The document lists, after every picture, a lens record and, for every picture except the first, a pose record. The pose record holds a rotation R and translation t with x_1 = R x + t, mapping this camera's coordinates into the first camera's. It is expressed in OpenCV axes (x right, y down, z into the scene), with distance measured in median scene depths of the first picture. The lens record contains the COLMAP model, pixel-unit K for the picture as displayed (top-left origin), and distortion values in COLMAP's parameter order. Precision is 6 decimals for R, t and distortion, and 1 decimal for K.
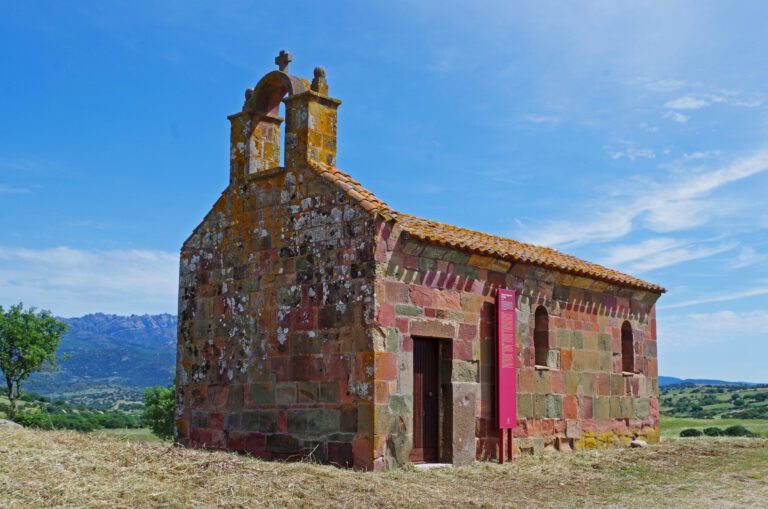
lens RADIAL K [[946.6, 0, 384.0], [0, 946.6, 254.5], [0, 0, 1]] dist [-0.005858, 0.013149]
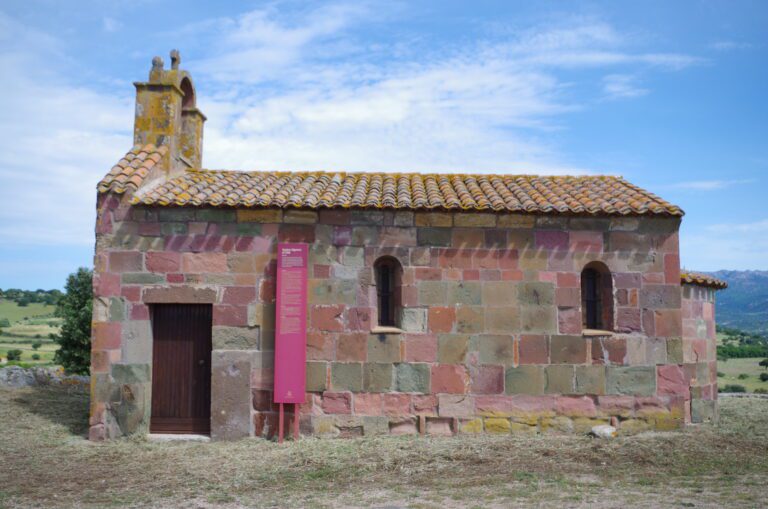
lens RADIAL K [[686.2, 0, 384.0], [0, 686.2, 254.5], [0, 0, 1]] dist [-0.044043, -0.010615]
pose [[0.674053, -0.085613, -0.733705, 0.672533], [0.111298, 0.993693, -0.013701, 0.067635], [0.730250, -0.072425, 0.679331, 0.657003]]
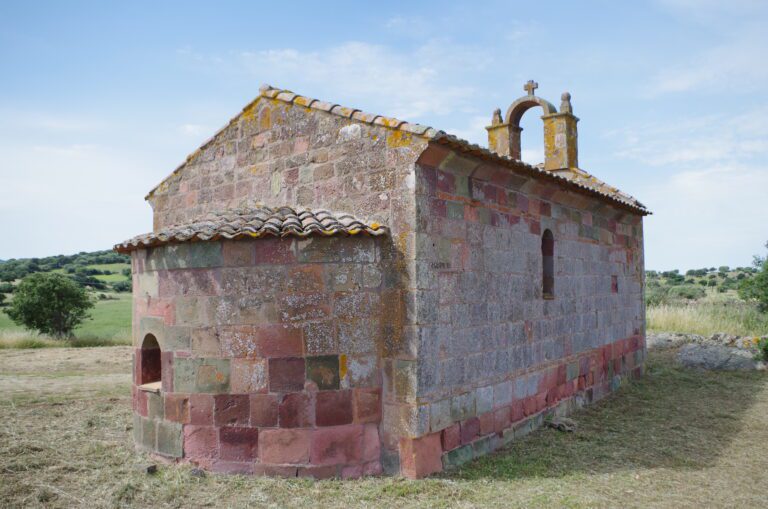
lens RADIAL K [[623.9, 0, 384.0], [0, 623.9, 254.5], [0, 0, 1]] dist [-0.074167, 0.000784]
pose [[-0.995010, -0.008183, -0.099435, 0.212060], [0.013477, 0.976474, -0.215214, 0.245185], [0.098857, -0.215480, -0.971492, 1.932510]]
